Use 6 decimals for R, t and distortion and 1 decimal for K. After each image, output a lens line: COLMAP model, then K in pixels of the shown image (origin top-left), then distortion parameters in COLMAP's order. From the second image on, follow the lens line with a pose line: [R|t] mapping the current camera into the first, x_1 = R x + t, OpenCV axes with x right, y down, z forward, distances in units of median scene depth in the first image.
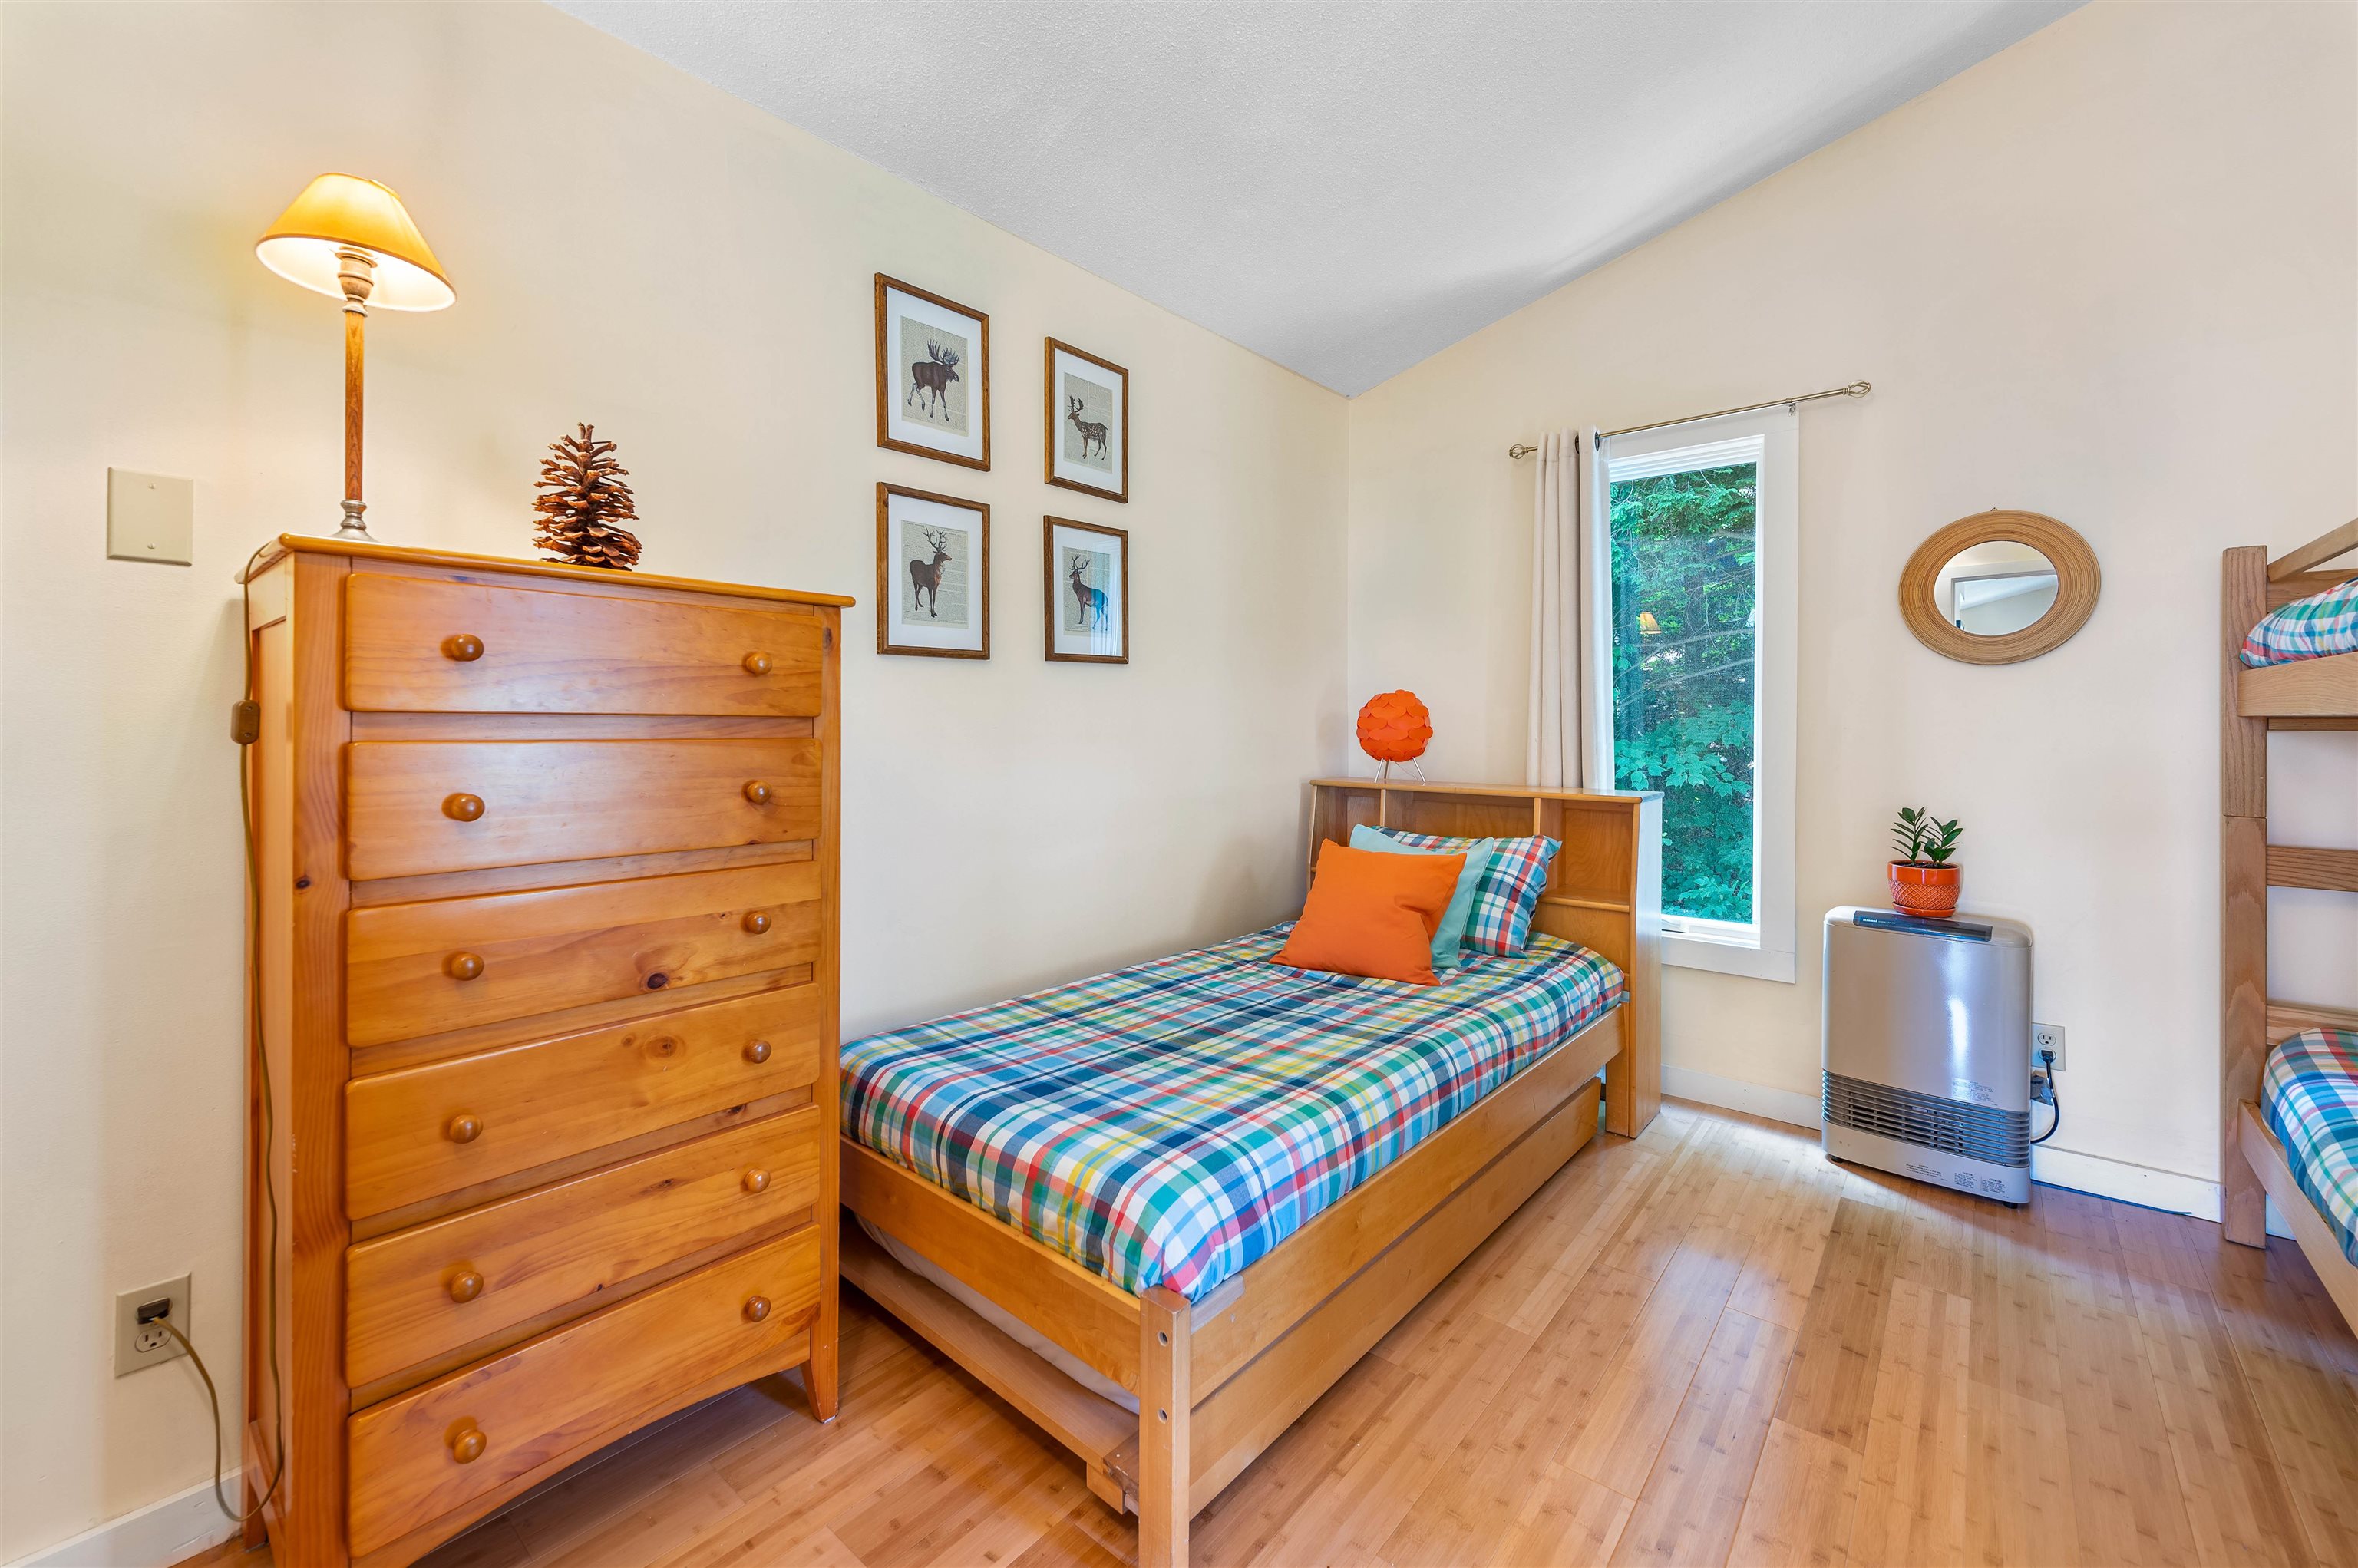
lens RADIAL K [[950.0, 0, 1167.0], [0, 950.0, 728.9], [0, 0, 1]] dist [-0.001480, 0.000026]
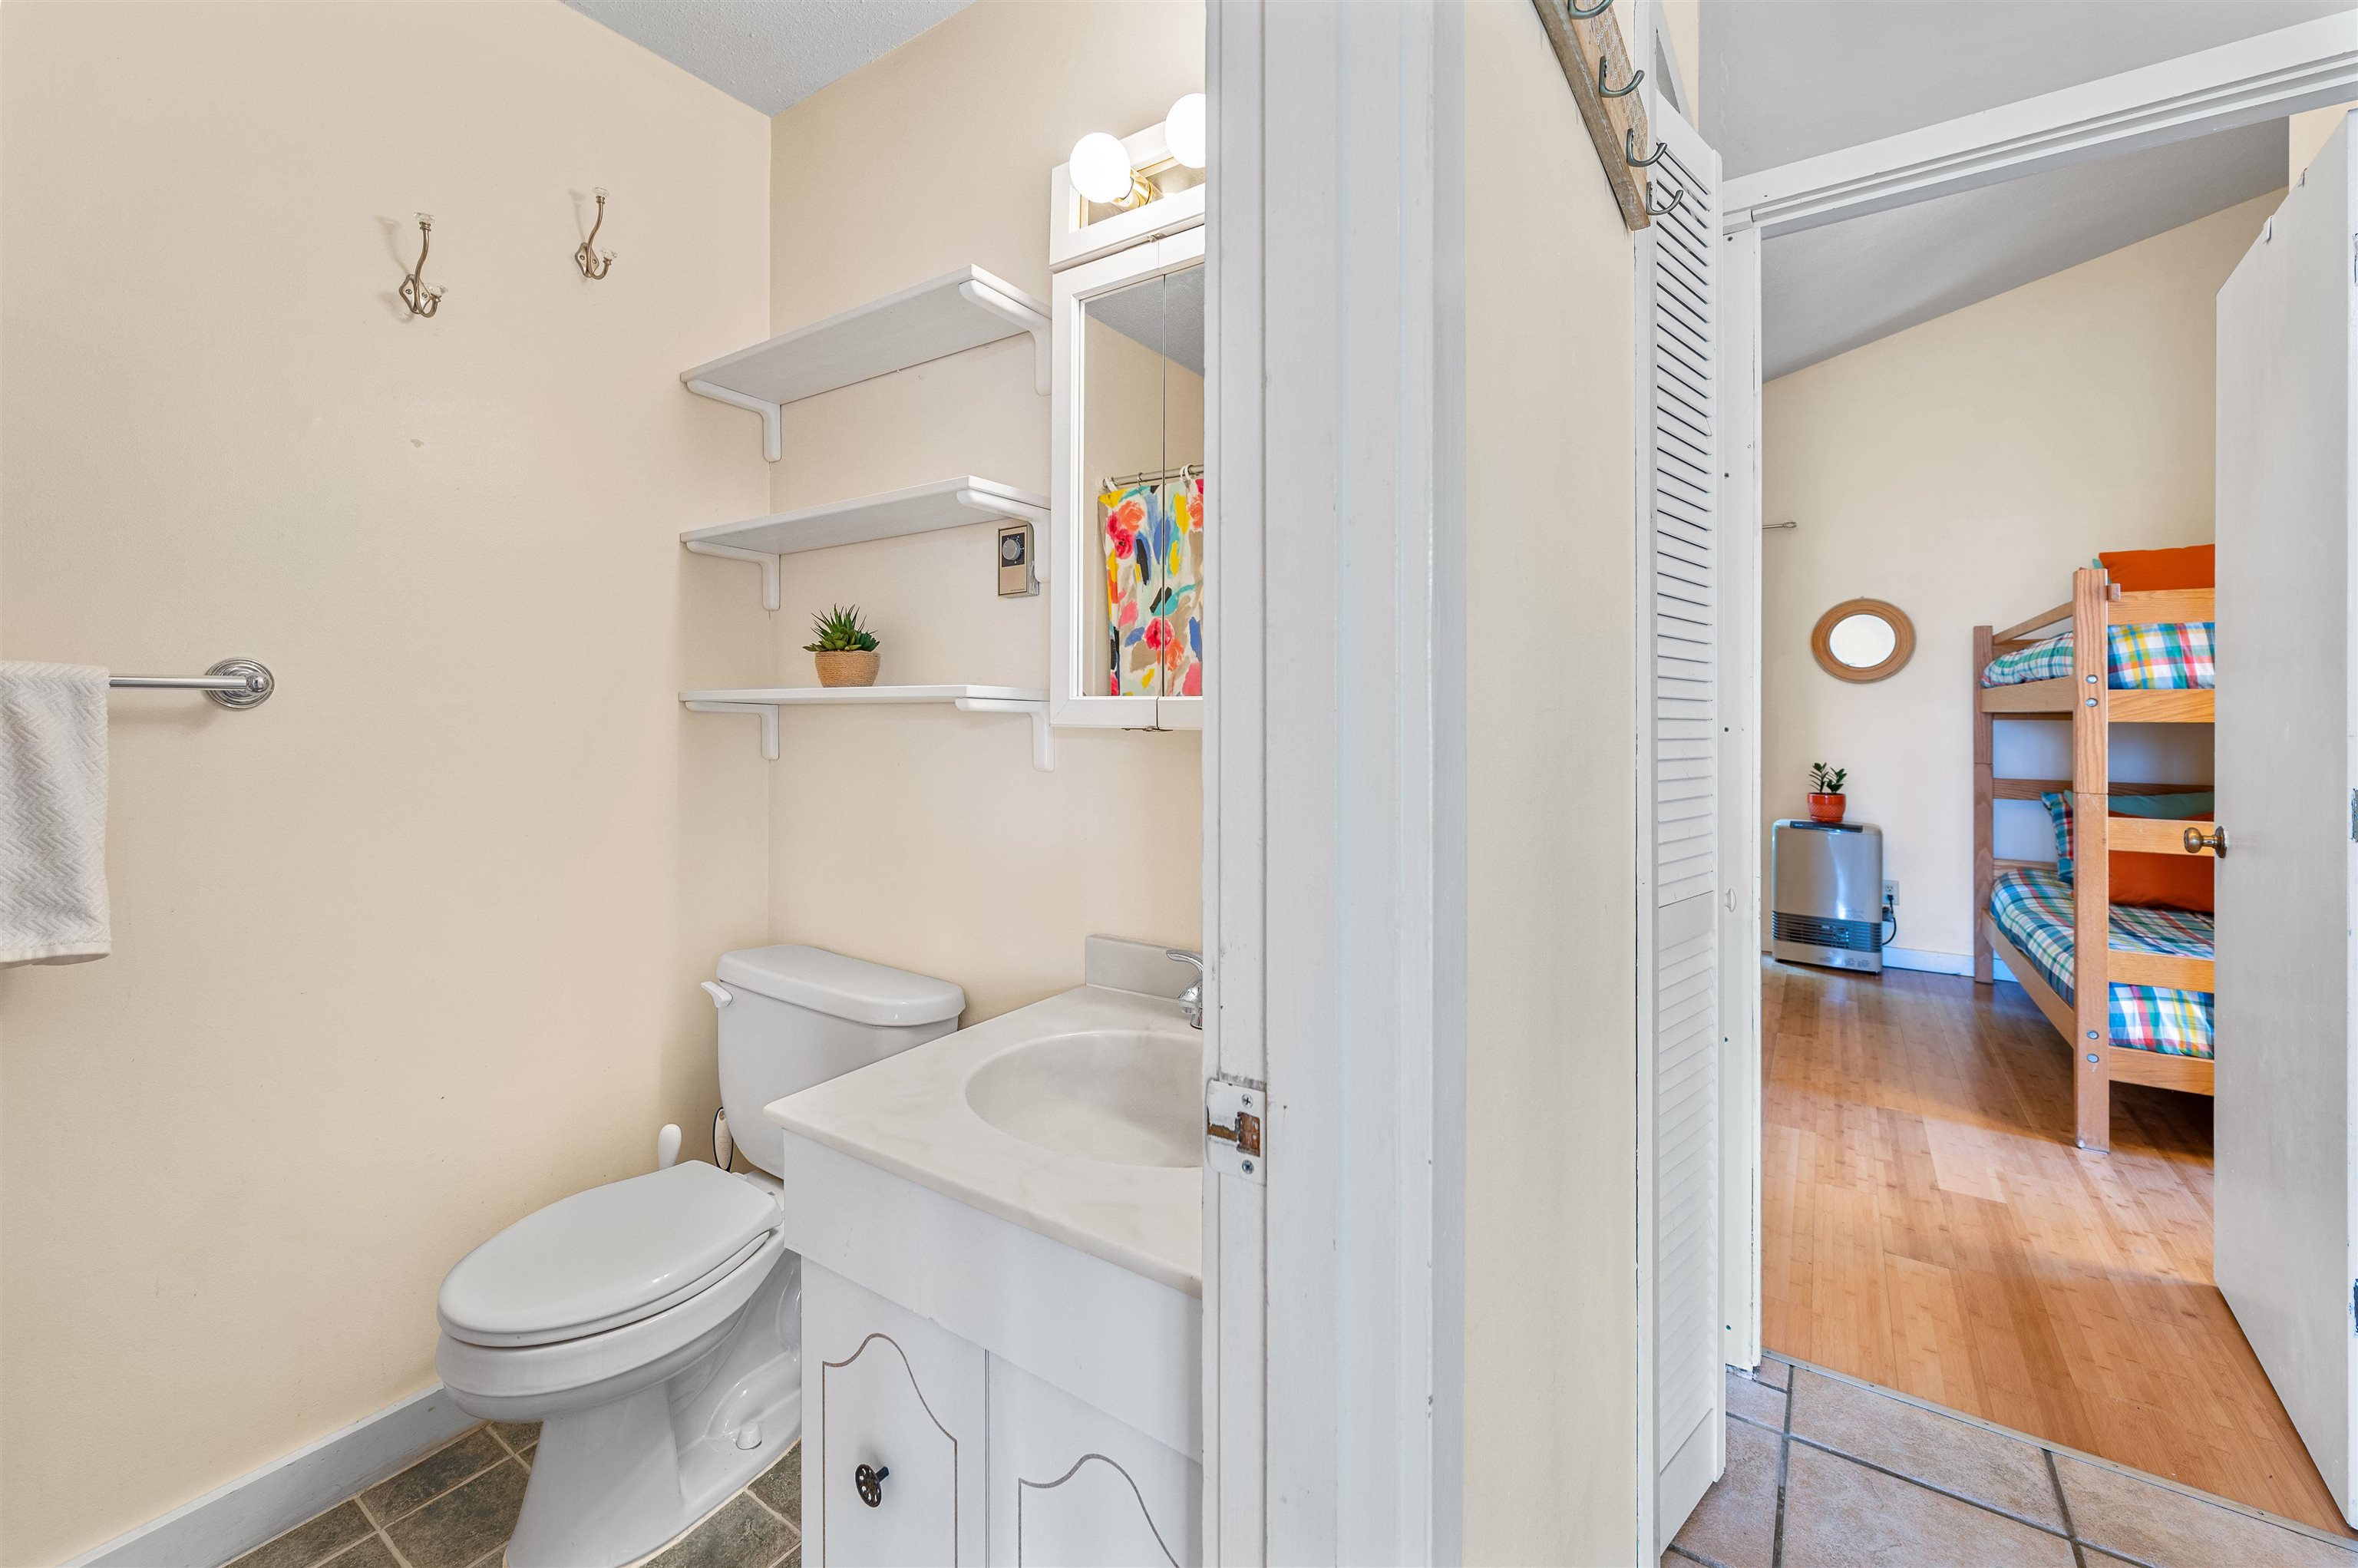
lens RADIAL K [[950.0, 0, 1156.9], [0, 950.0, 711.6], [0, 0, 1]] dist [-0.001480, 0.000026]
pose [[0.995258, 0.010849, 0.096660, -0.671787], [-0.009587, 0.999863, -0.013517, 0.024393], [-0.096793, 0.012527, 0.995226, -0.701870]]
